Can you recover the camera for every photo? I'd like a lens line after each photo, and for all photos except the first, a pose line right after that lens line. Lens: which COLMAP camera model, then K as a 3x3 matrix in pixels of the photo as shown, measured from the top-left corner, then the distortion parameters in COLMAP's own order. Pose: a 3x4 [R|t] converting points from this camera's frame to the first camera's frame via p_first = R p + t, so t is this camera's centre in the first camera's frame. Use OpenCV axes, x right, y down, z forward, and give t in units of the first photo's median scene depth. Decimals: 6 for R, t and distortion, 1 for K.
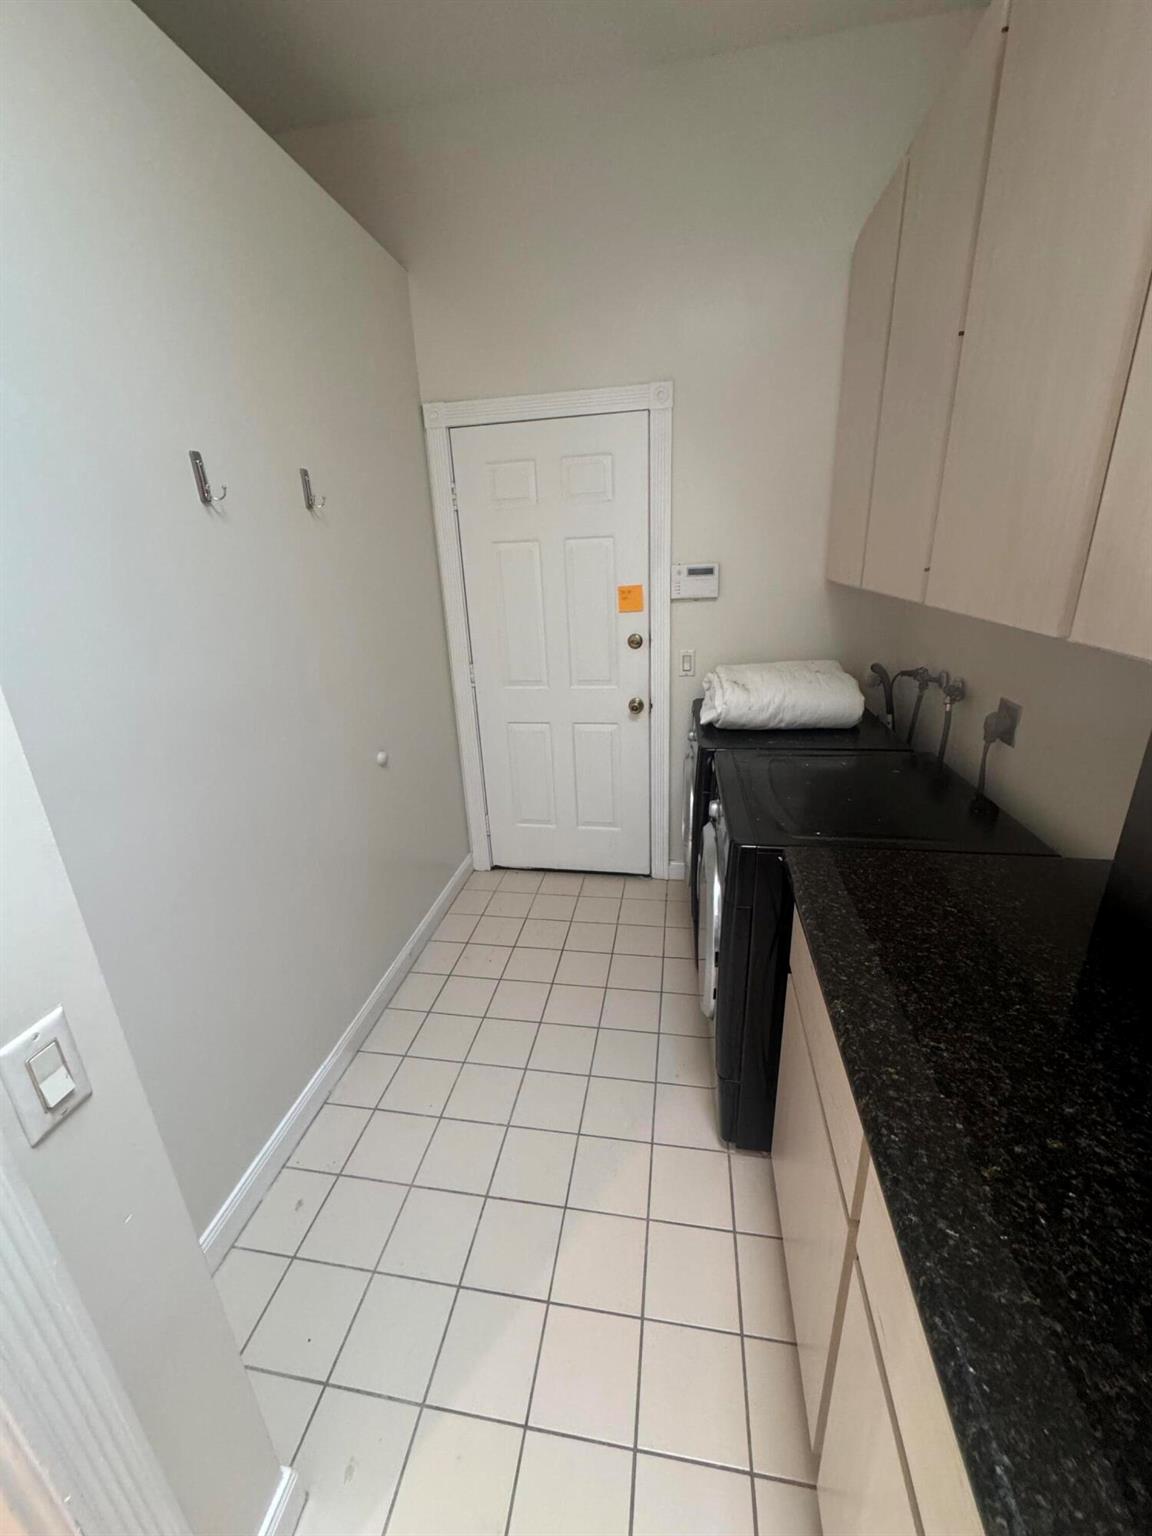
lens RADIAL K [[609.1, 0, 575.0], [0, 609.1, 767.1], [0, 0, 1]] dist [-0.002770, 0.000651]
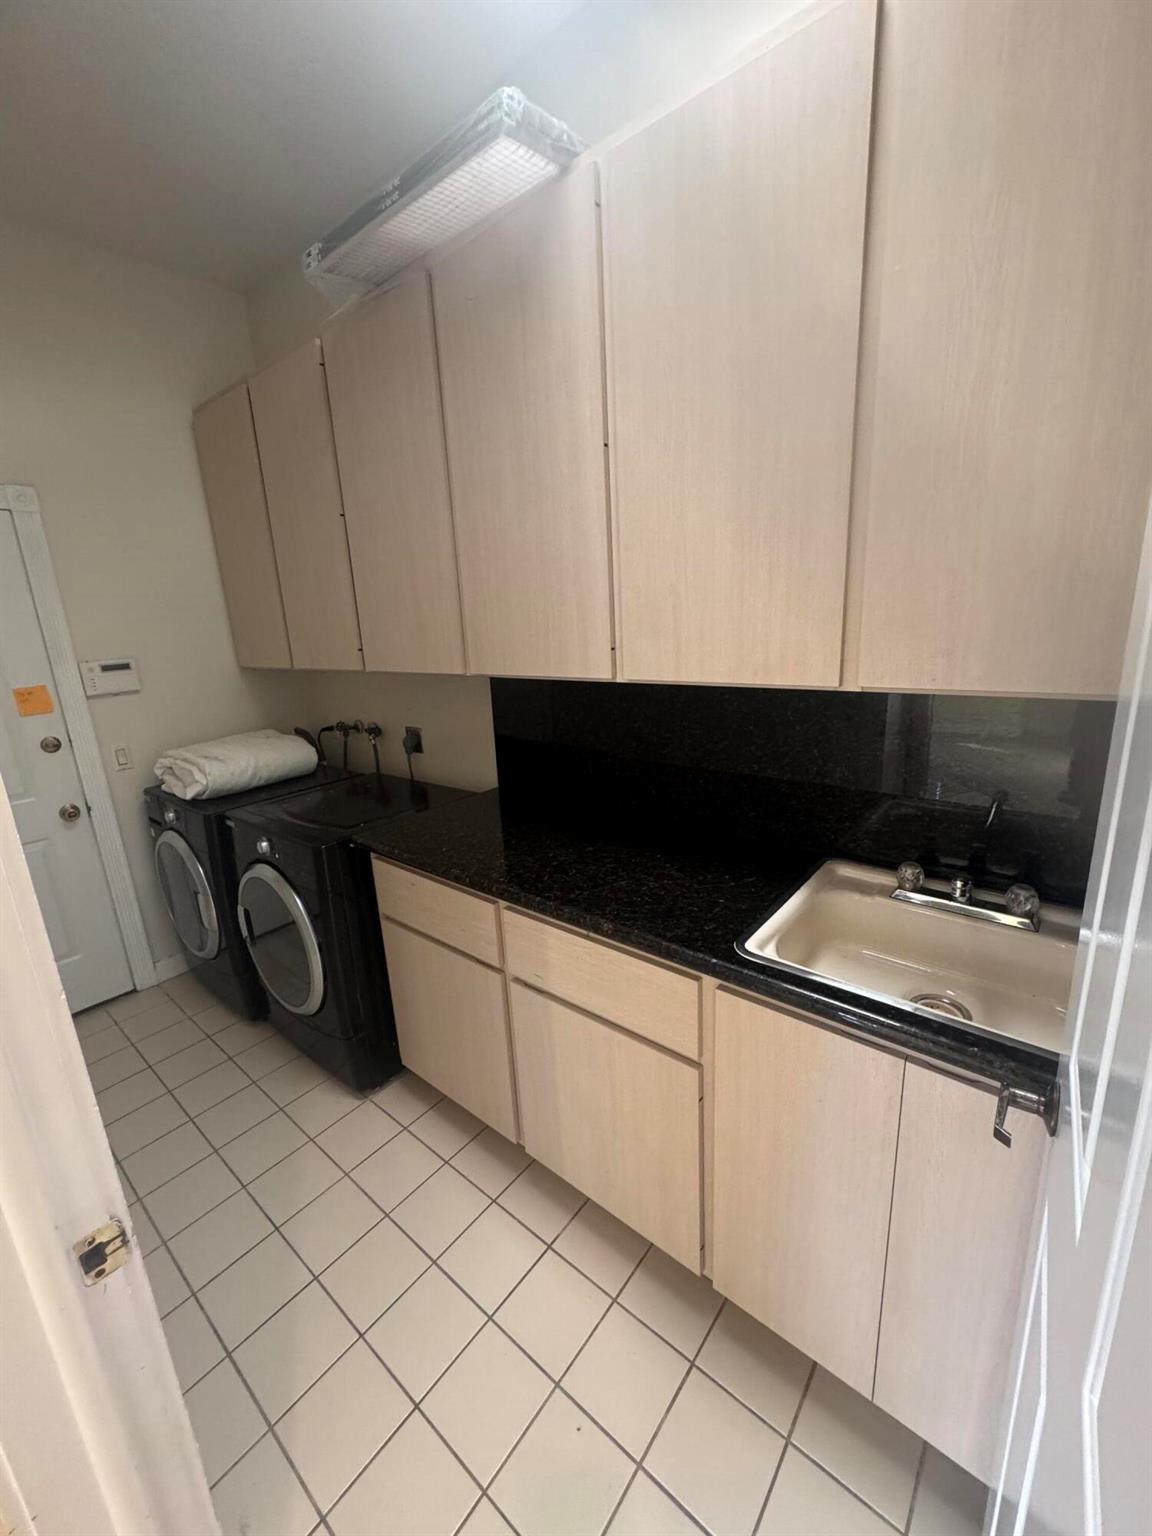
lens RADIAL K [[609.1, 0, 575.0], [0, 609.1, 767.1], [0, 0, 1]] dist [-0.002770, 0.000651]
pose [[0.491726, -0.197517, 0.848052, -0.360609], [0.322411, 0.946011, 0.033389, 0.060565], [-0.808861, 0.257003, 0.528860, -0.142604]]
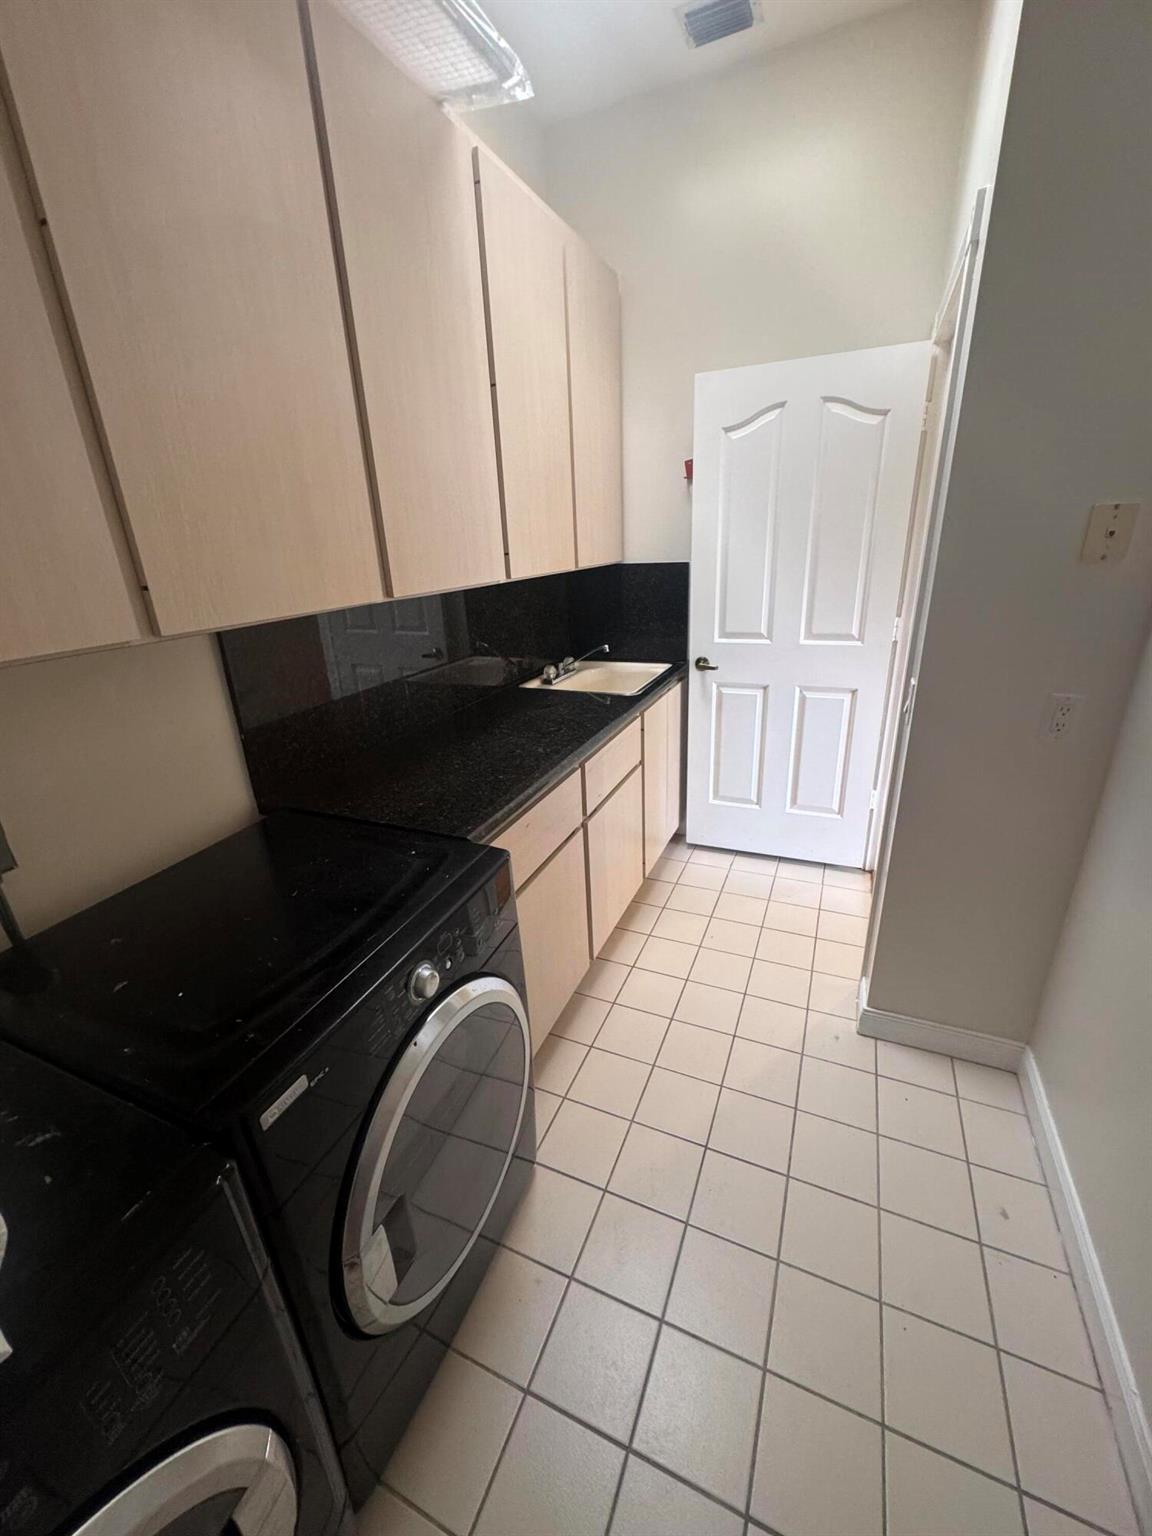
lens RADIAL K [[609.1, 0, 575.0], [0, 609.1, 767.1], [0, 0, 1]] dist [-0.002770, 0.000651]
pose [[-0.968373, -0.011829, 0.249227, -0.033333], [0.153524, 0.759152, 0.632549, -0.343654], [-0.196684, 0.650806, -0.733326, 0.996693]]
